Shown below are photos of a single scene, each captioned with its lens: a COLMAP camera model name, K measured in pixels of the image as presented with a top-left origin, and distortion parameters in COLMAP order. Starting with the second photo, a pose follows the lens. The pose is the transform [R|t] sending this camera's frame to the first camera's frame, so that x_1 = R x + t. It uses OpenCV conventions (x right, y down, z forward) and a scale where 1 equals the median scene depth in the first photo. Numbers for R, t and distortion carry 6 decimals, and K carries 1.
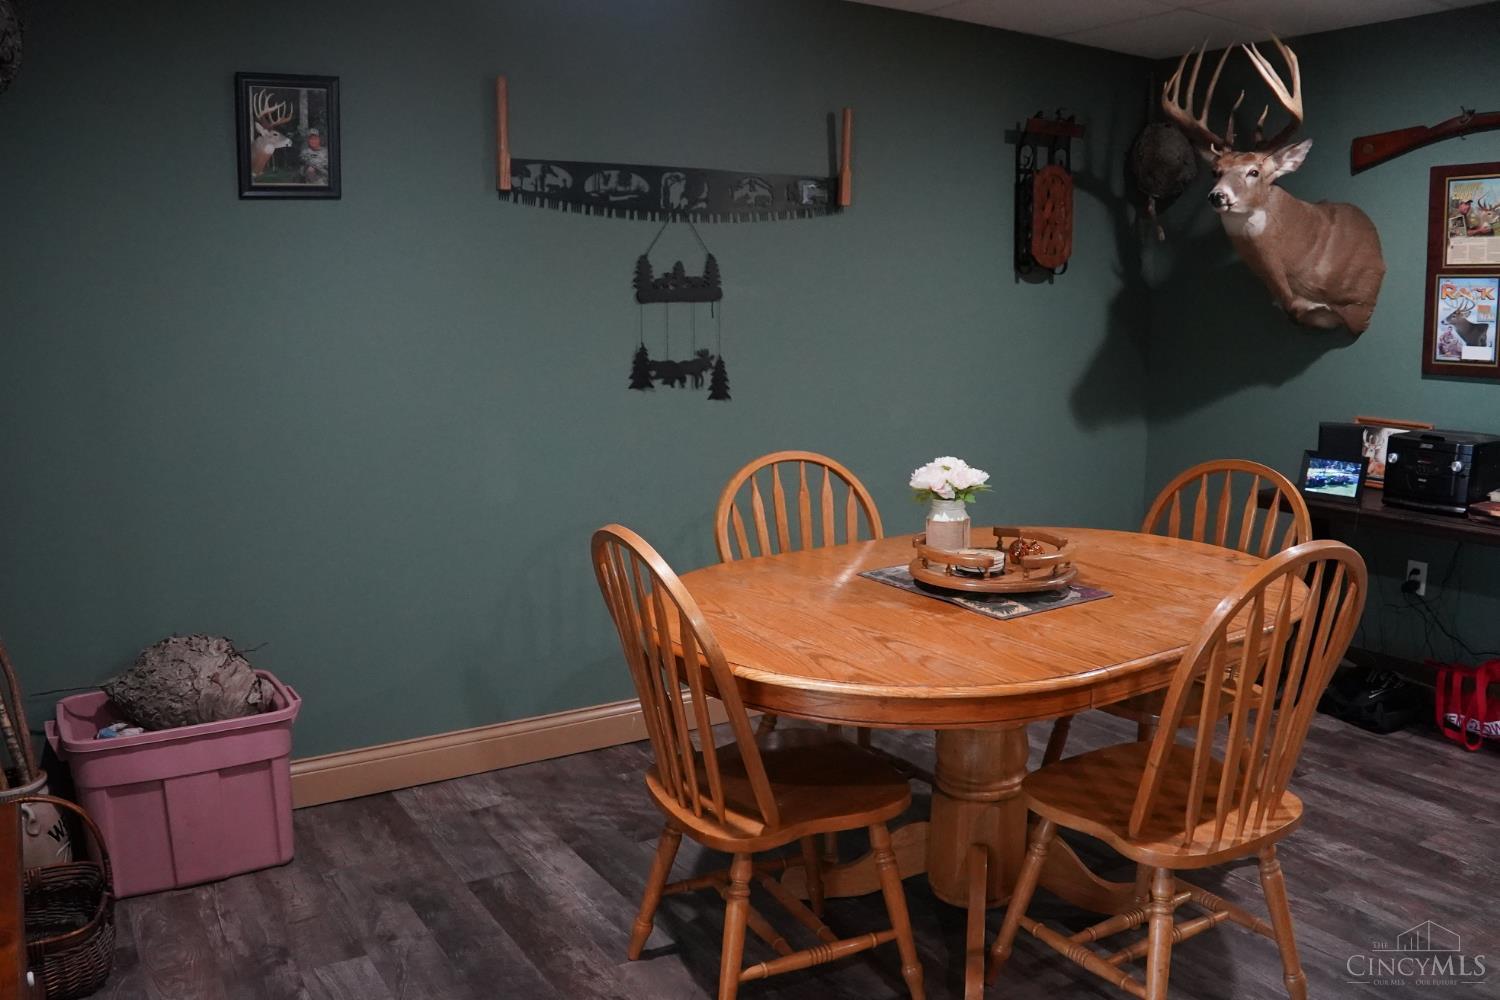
lens RADIAL K [[1216.7, 0, 750.0], [0, 1216.7, 500.0], [0, 0, 1]] dist [-0.218310, 0.133300]
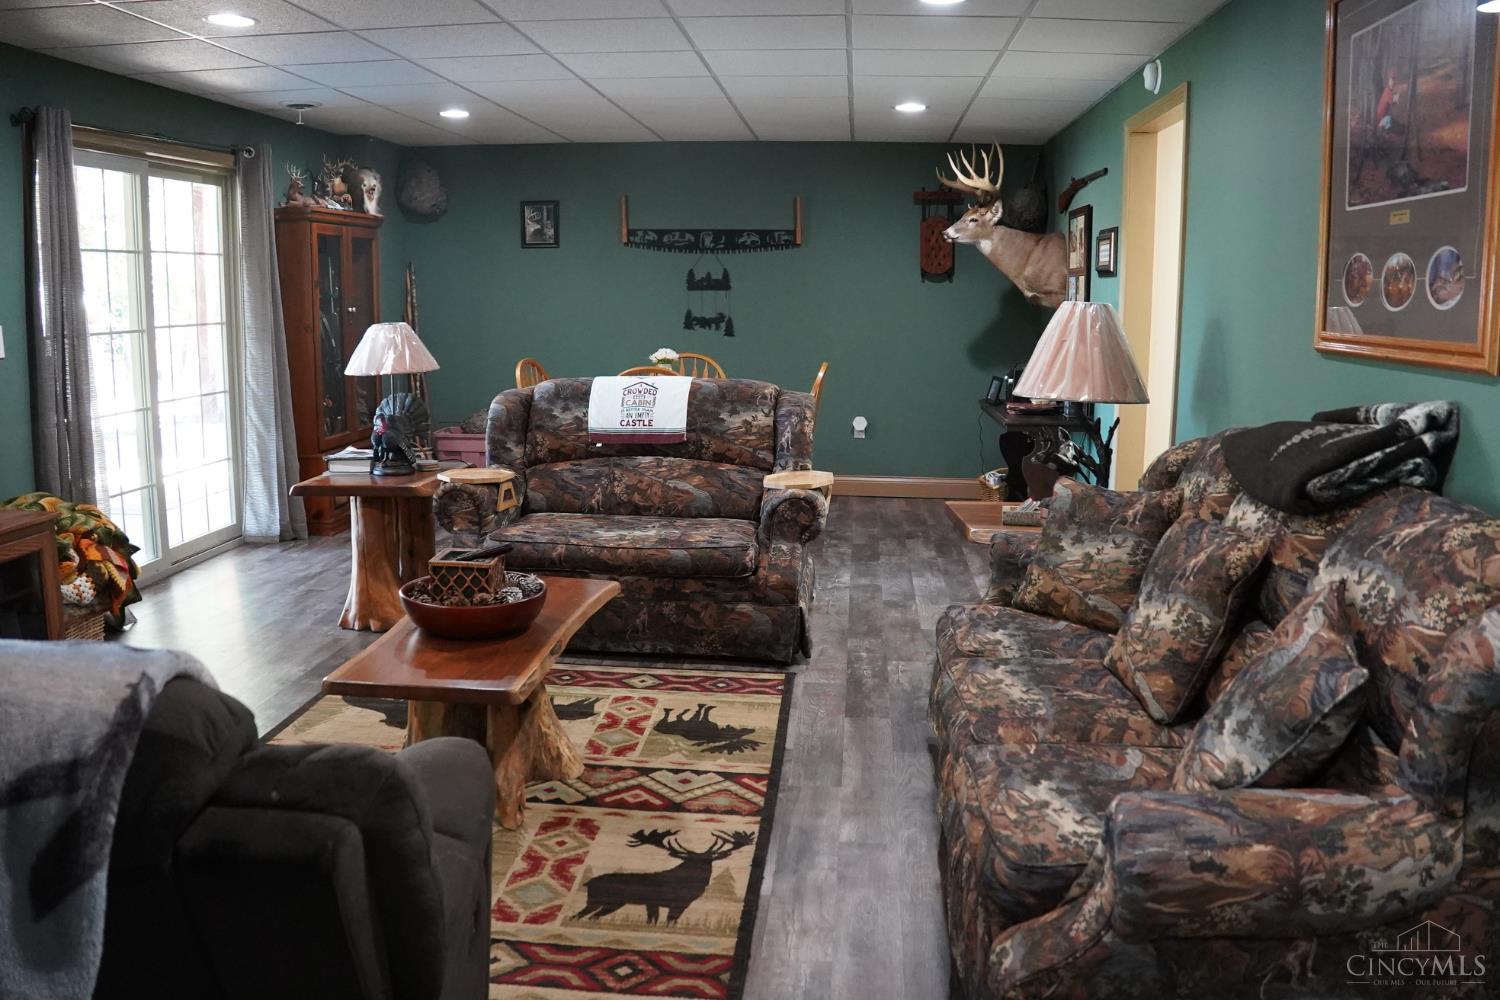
lens RADIAL K [[1216.7, 0, 750.0], [0, 1216.7, 500.0], [0, 0, 1]] dist [-0.218310, 0.133300]
pose [[0.798387, 0.113119, -0.591424, 1.363366], [-0.108033, 0.993168, 0.044121, 0.110735], [0.592375, 0.028668, 0.805152, -0.722415]]
